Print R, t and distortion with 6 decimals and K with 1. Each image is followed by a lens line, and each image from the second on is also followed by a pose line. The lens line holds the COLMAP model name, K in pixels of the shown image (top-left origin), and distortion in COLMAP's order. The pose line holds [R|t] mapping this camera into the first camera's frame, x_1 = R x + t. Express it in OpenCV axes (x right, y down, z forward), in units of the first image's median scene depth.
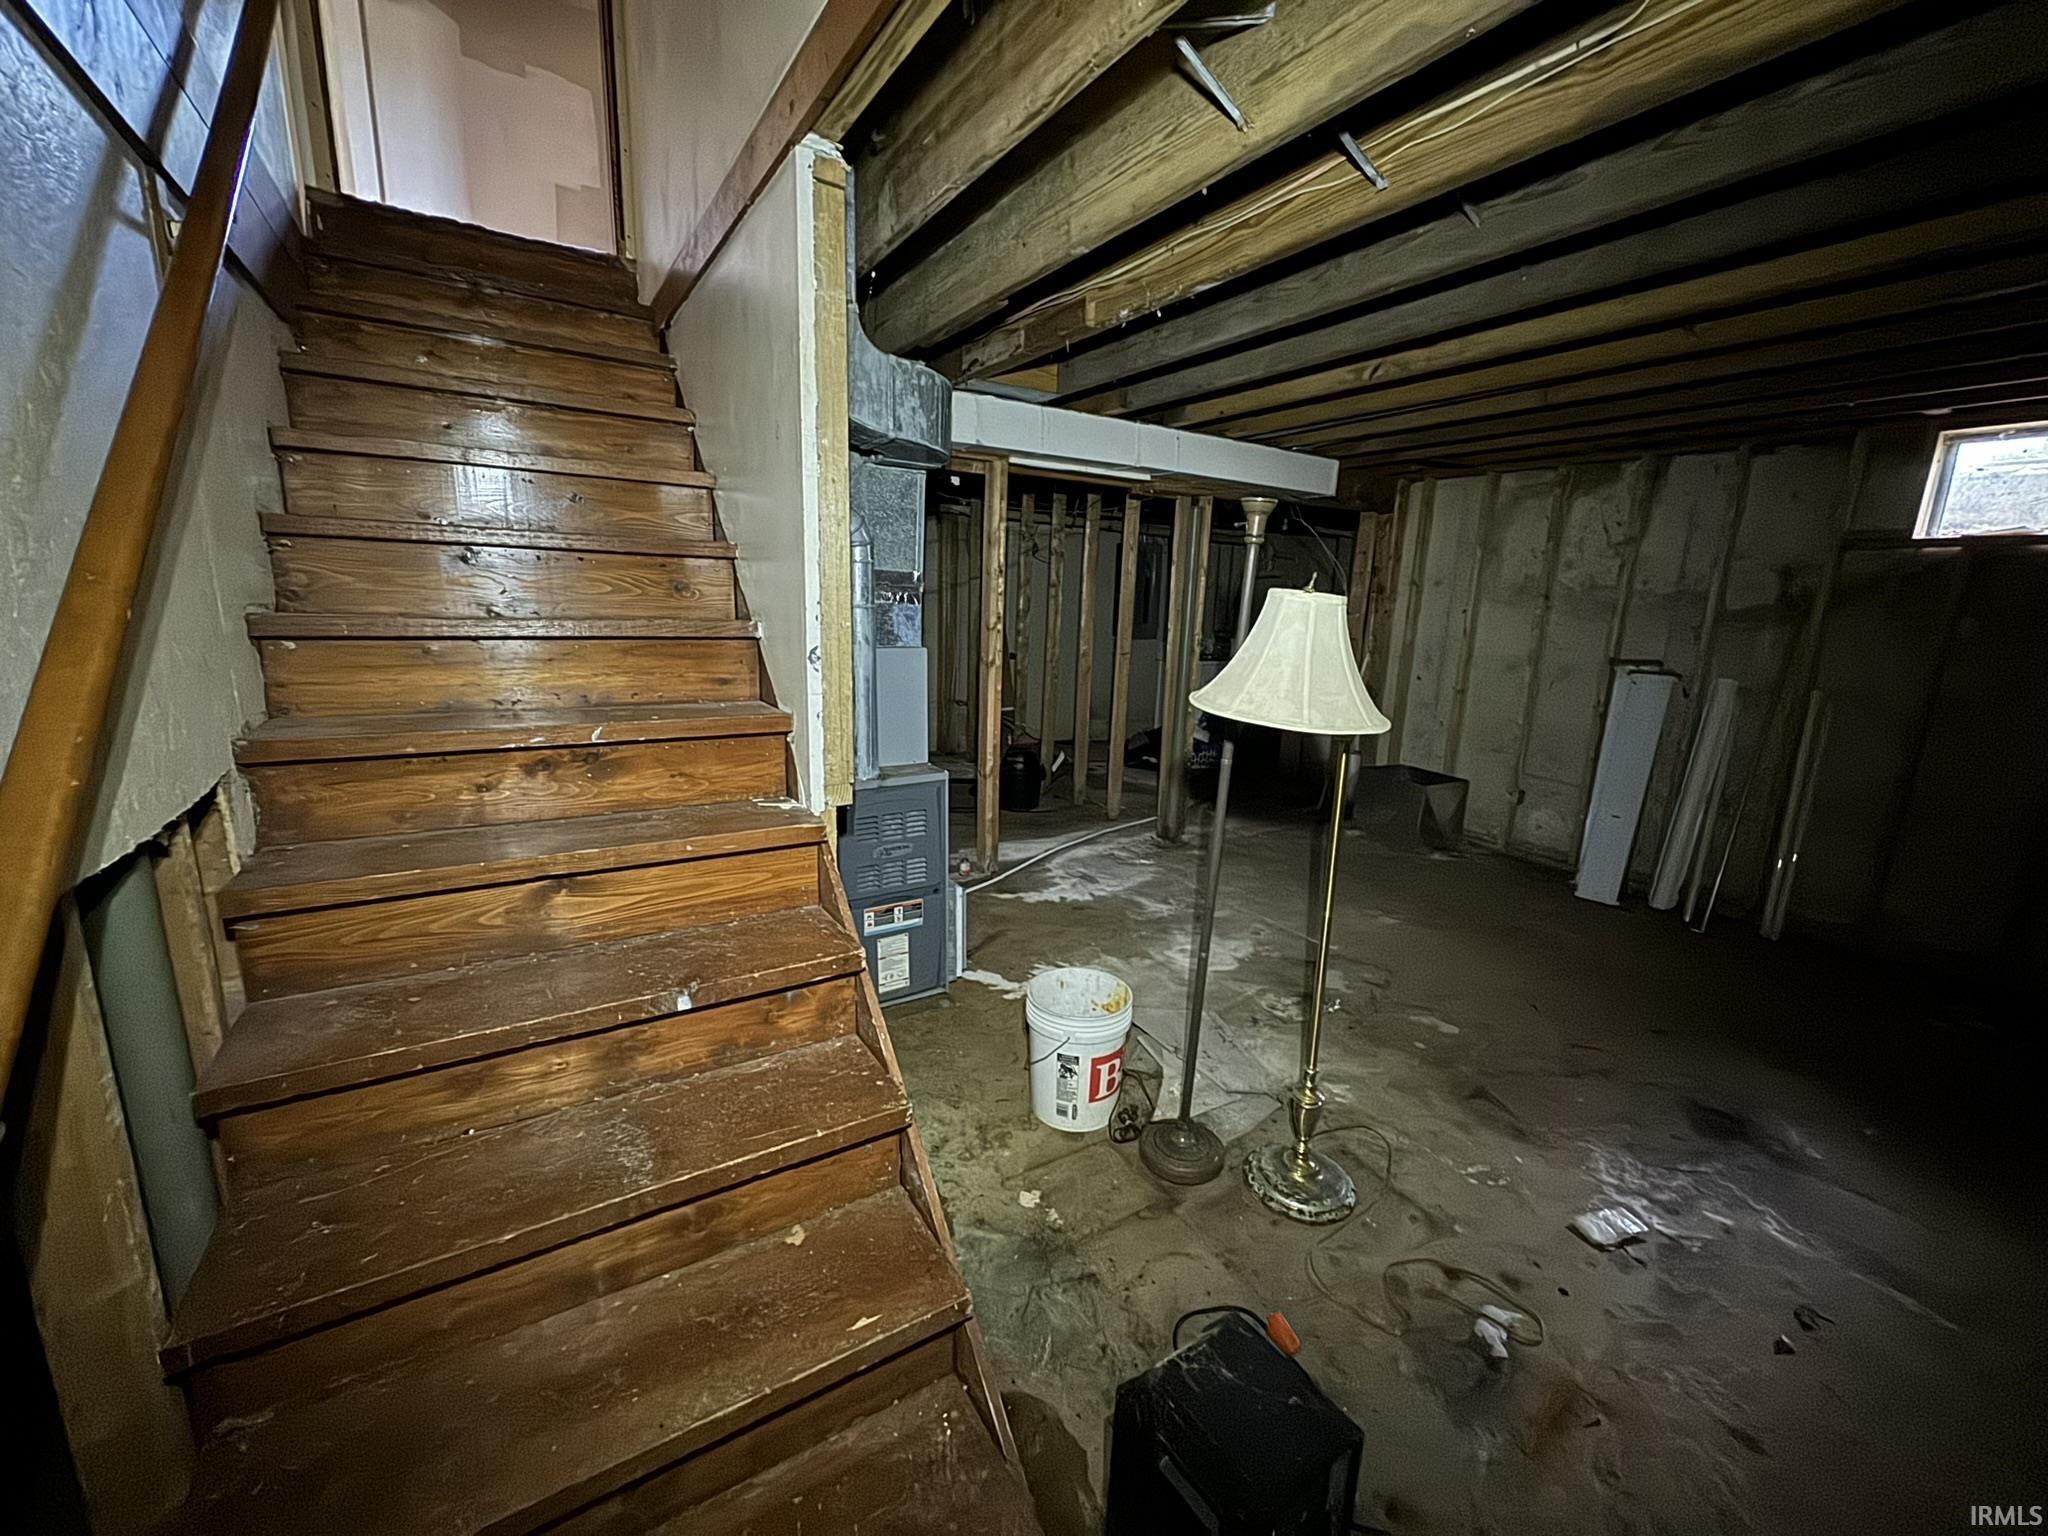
lens RADIAL K [[818.3, 0, 1024.2], [0, 818.3, 767.5], [0, 0, 1]] dist [0.000142, -0.000167]
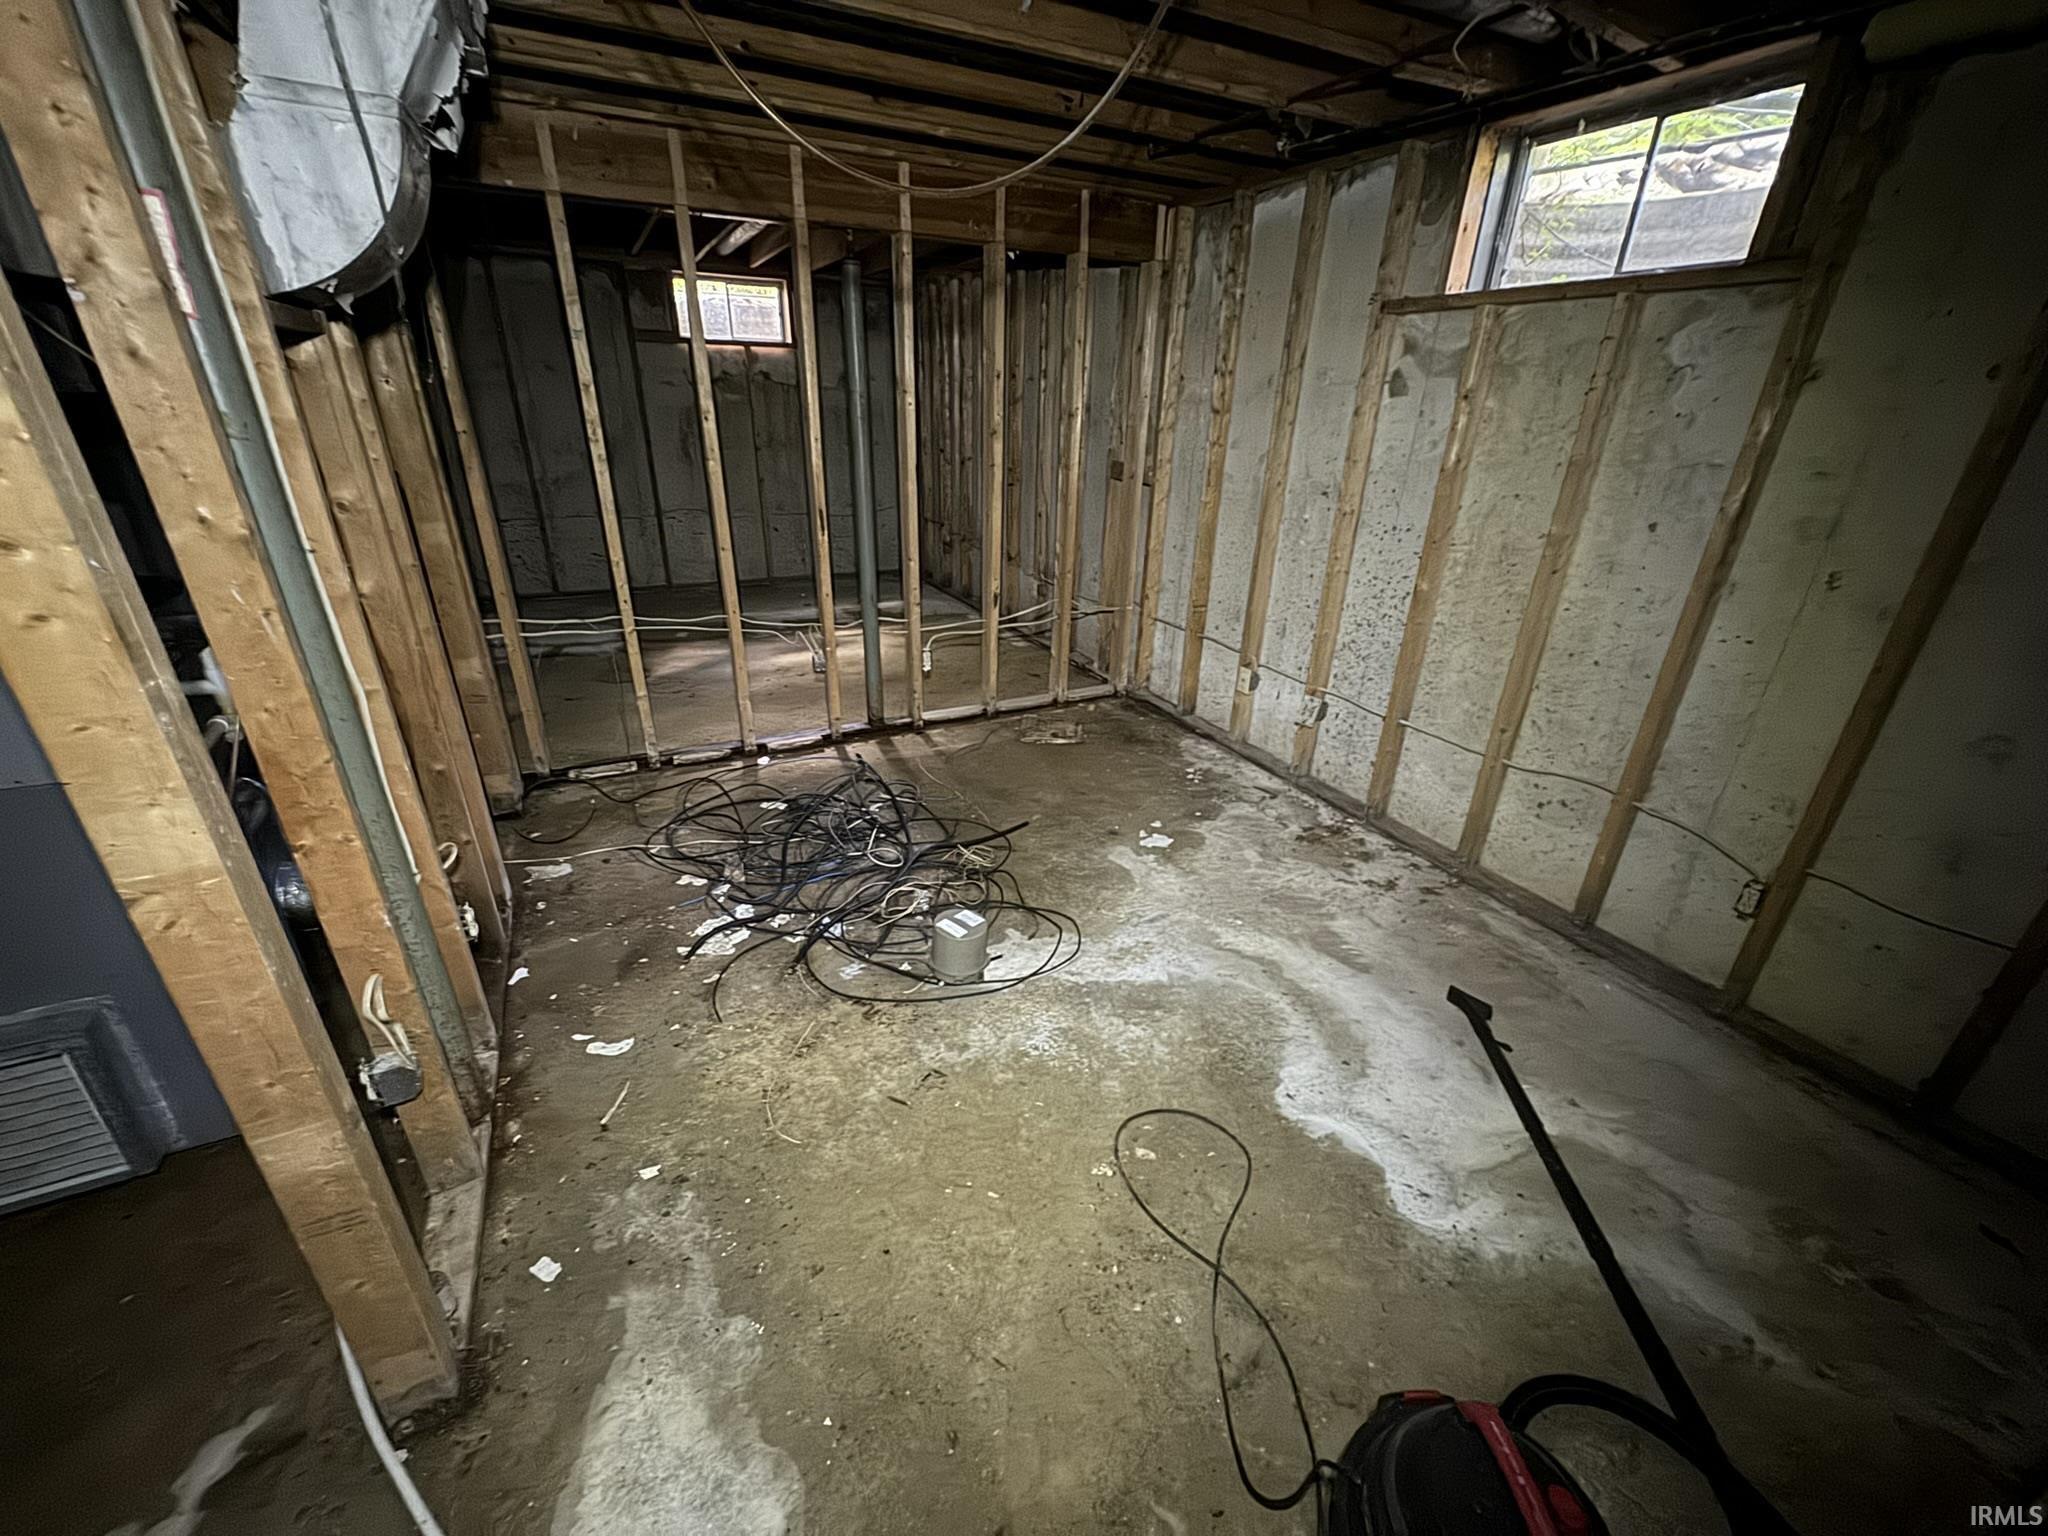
lens RADIAL K [[818.3, 0, 1026.6], [0, 818.3, 763.1], [0, 0, 1]] dist [0.000142, -0.000167]
pose [[-0.086366, 0.386619, -0.918186, 0.131735], [-0.235808, 0.887509, 0.395882, -0.269323], [0.967954, 0.250707, 0.014517, 1.203253]]
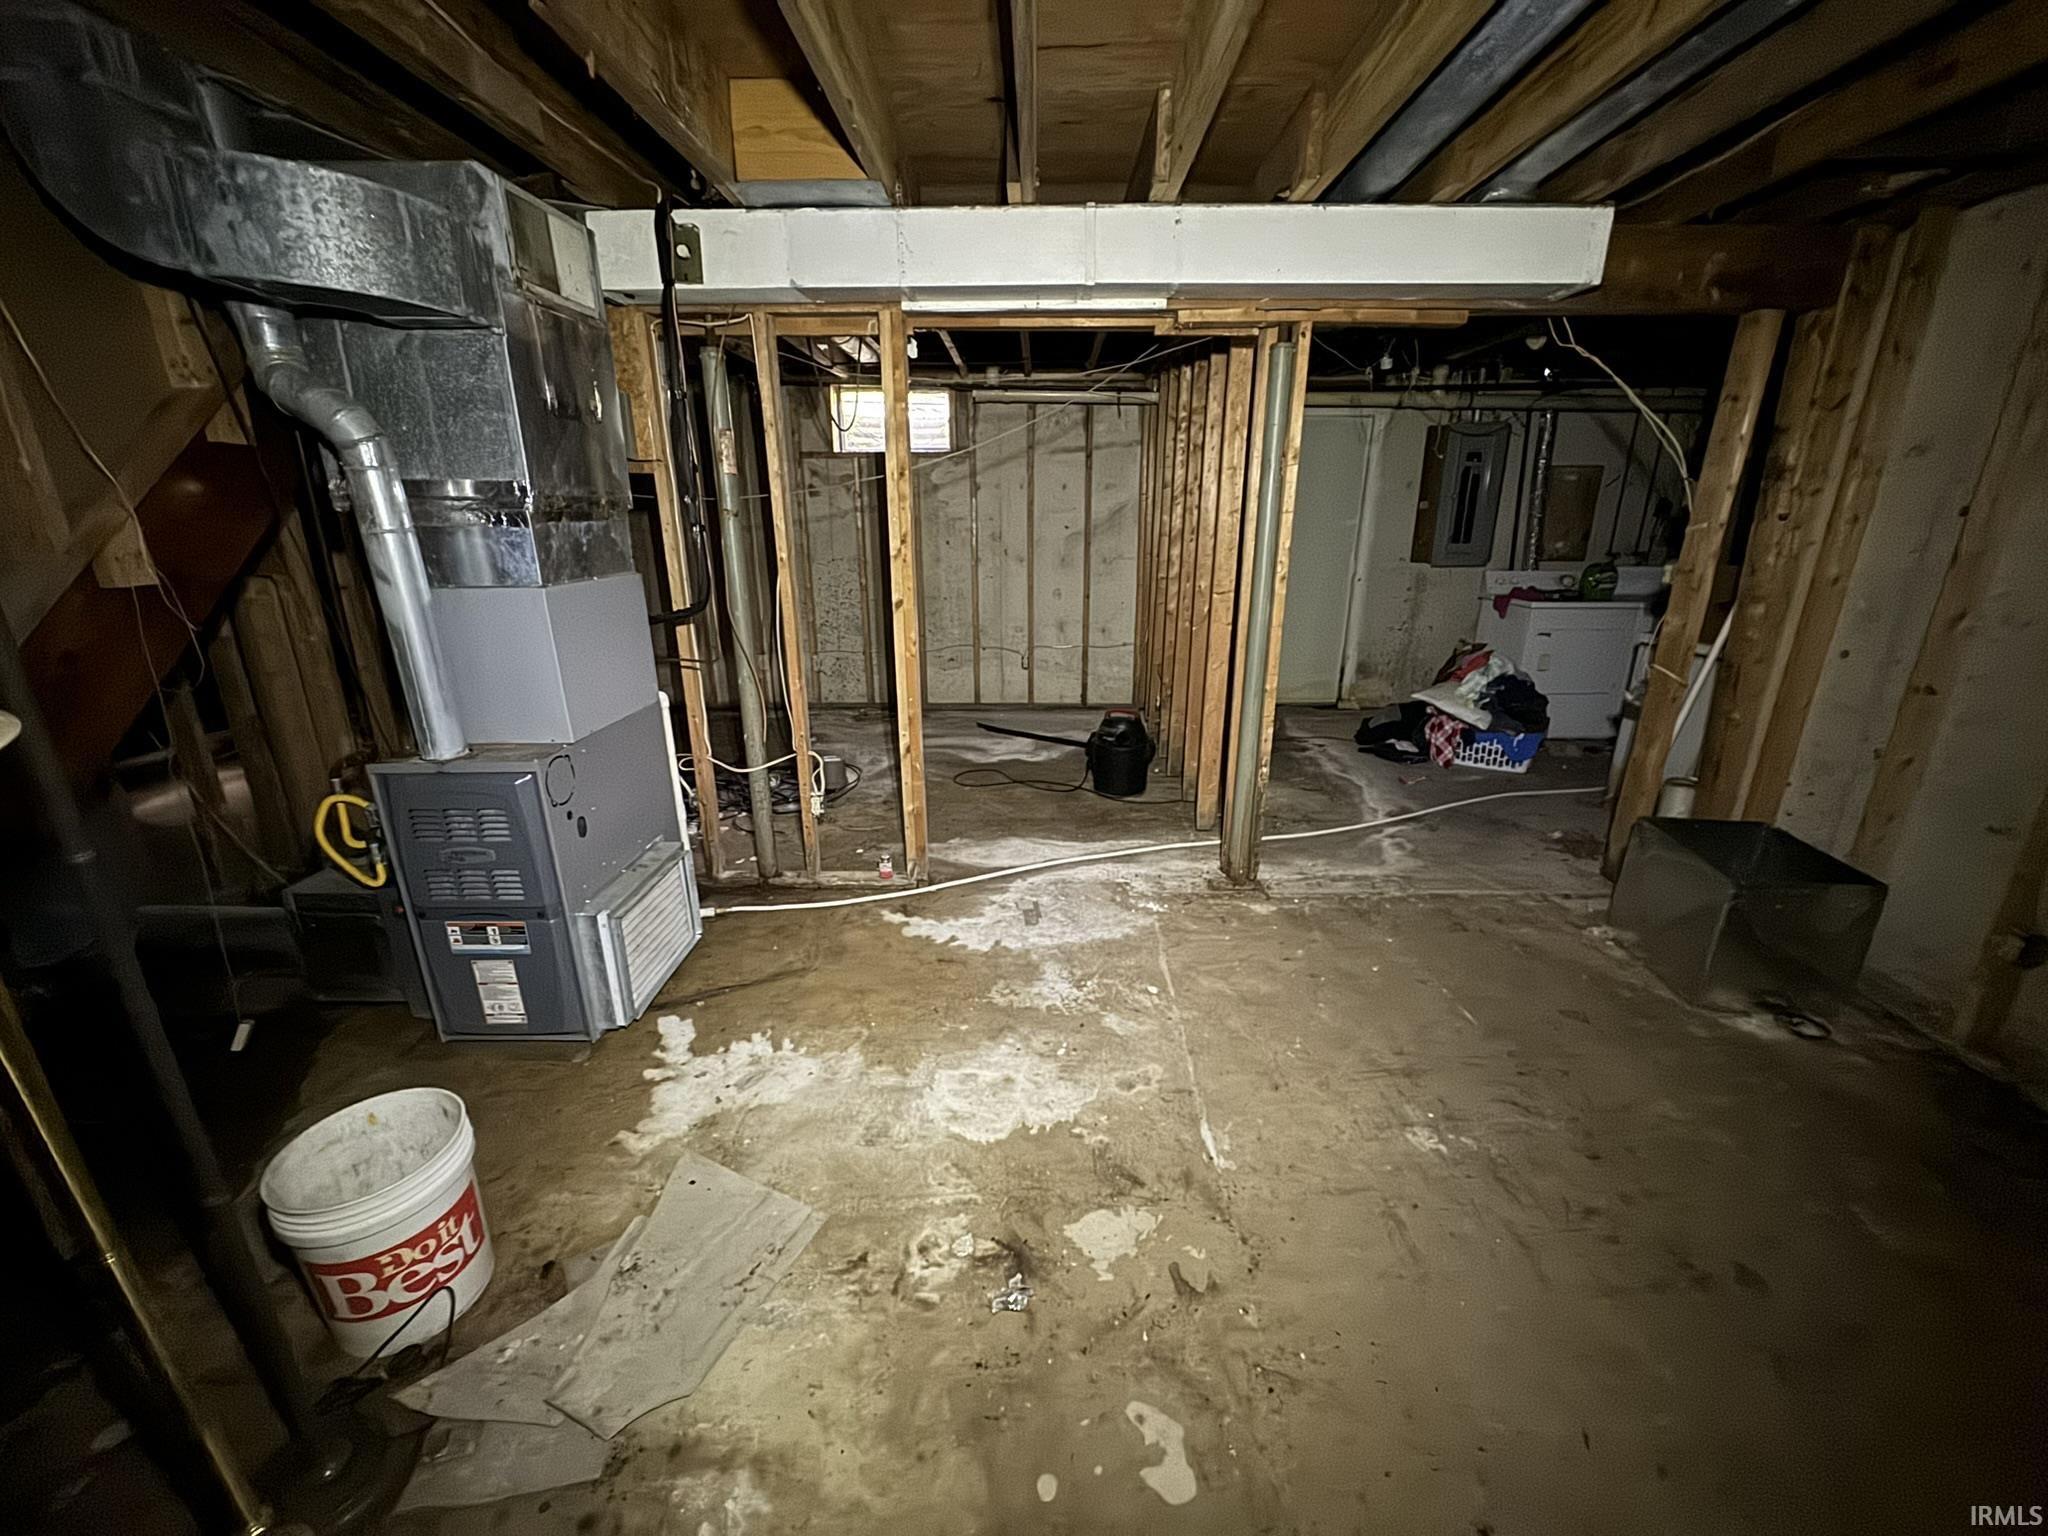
lens RADIAL K [[818.3, 0, 1021.6], [0, 818.3, 768.7], [0, 0, 1]] dist [0.000142, -0.000167]
pose [[0.836996, 0.133794, -0.530601, 0.449123], [-0.084494, 0.989619, 0.116253, -0.075142], [0.540646, -0.052471, 0.839612, 0.427684]]
